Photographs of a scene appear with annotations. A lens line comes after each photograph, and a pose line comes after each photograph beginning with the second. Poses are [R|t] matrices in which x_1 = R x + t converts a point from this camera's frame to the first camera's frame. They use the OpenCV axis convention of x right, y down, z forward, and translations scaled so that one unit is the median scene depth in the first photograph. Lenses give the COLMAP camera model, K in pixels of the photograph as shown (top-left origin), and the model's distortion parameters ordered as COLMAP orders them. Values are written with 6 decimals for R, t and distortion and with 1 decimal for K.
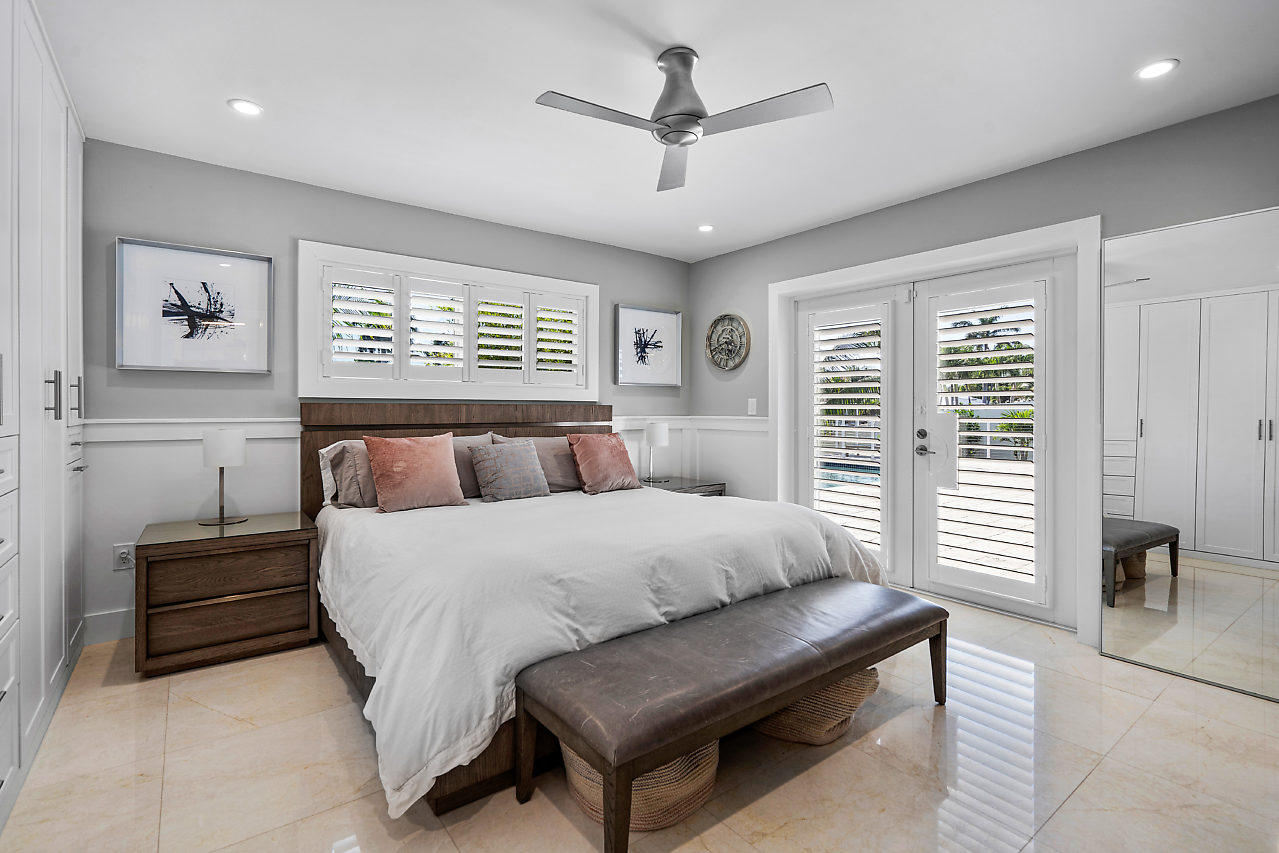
lens RADIAL K [[581.4, 0, 605.6], [0, 581.4, 400.1], [0, 0, 1]] dist [-0.004872, 0.001542]
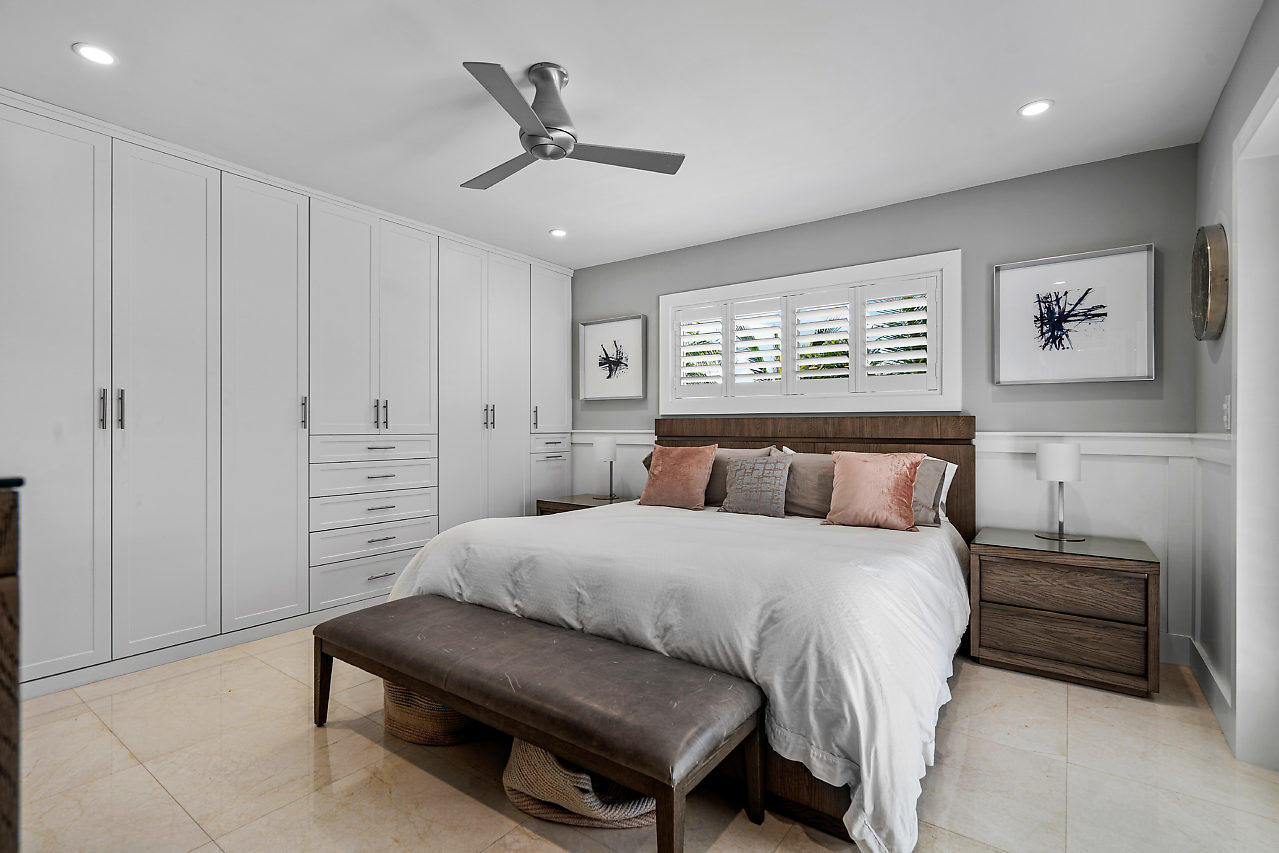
lens RADIAL K [[581.4, 0, 638.1], [0, 581.4, 432.4], [0, 0, 1]] dist [-0.004872, 0.001542]
pose [[0.324572, 0.004099, -0.945852, 0.731159], [0.012883, 0.999879, 0.008753, 0.023556], [0.945773, -0.015026, 0.324479, 0.531171]]
